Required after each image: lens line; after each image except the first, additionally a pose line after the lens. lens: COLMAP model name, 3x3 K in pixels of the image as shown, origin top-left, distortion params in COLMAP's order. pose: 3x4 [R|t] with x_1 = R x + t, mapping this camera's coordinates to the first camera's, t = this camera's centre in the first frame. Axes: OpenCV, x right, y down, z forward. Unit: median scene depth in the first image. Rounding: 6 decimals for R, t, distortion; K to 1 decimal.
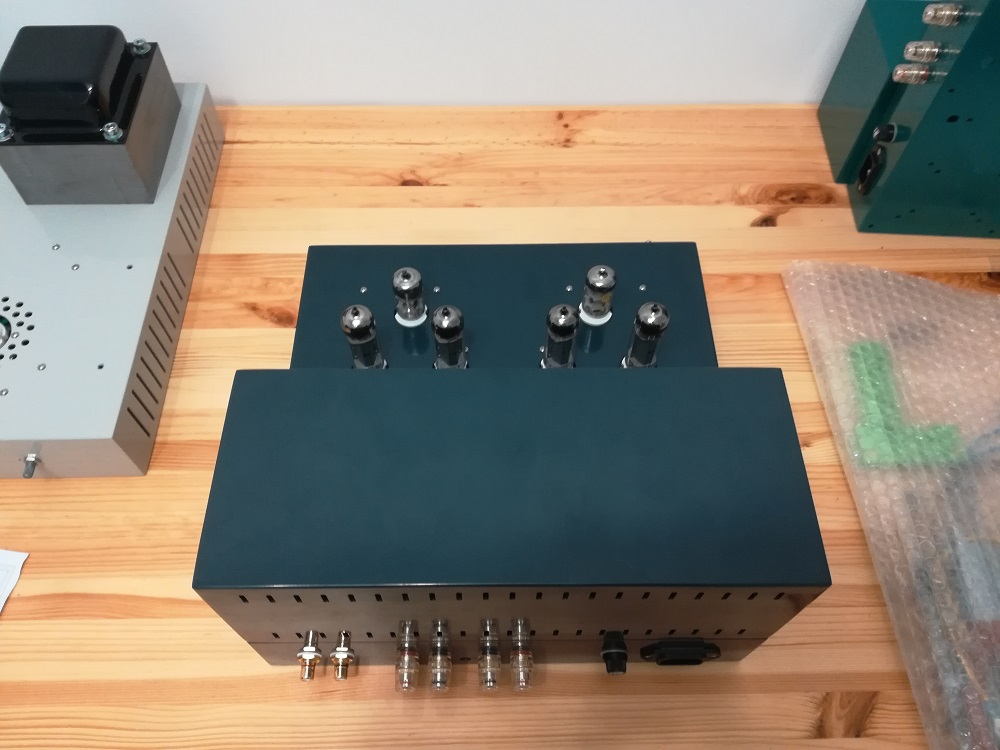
lens RADIAL K [[796.2, 0, 500.0], [0, 796.2, 375.0], [0, 0, 1]] dist [0.050875, -0.079768]
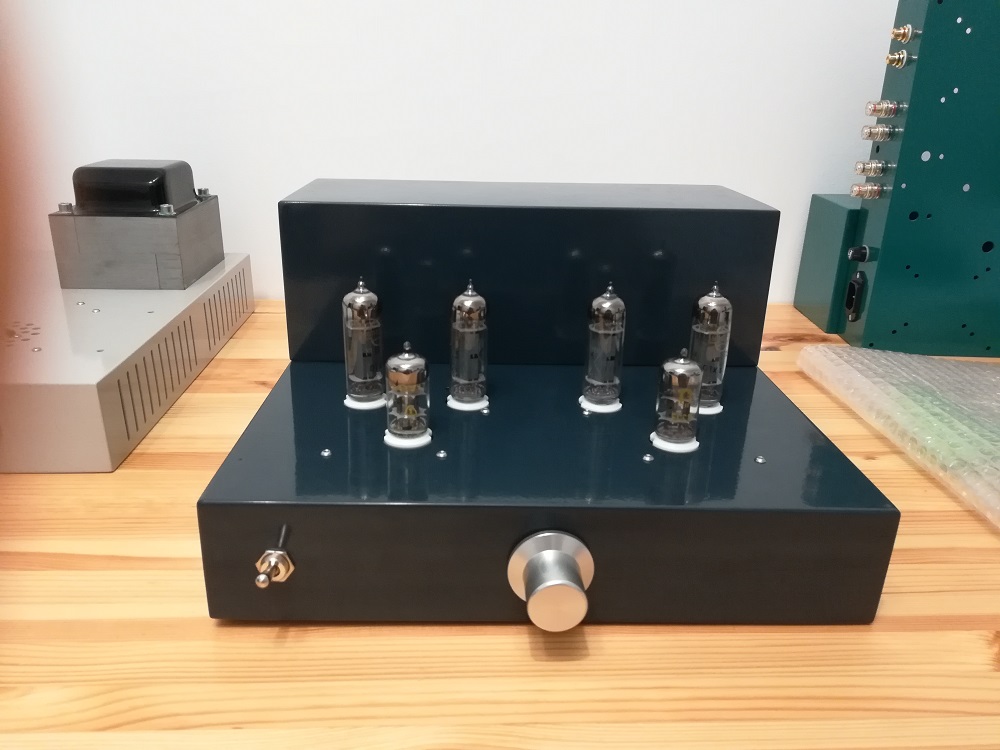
lens RADIAL K [[796.2, 0, 500.0], [0, 796.2, 375.0], [0, 0, 1]] dist [0.050875, -0.079768]
pose [[0.999607, 0.004697, 0.027635, -0.050889], [0.013115, 0.792947, -0.609150, 0.507211], [-0.024774, 0.609273, 0.792574, 0.227525]]
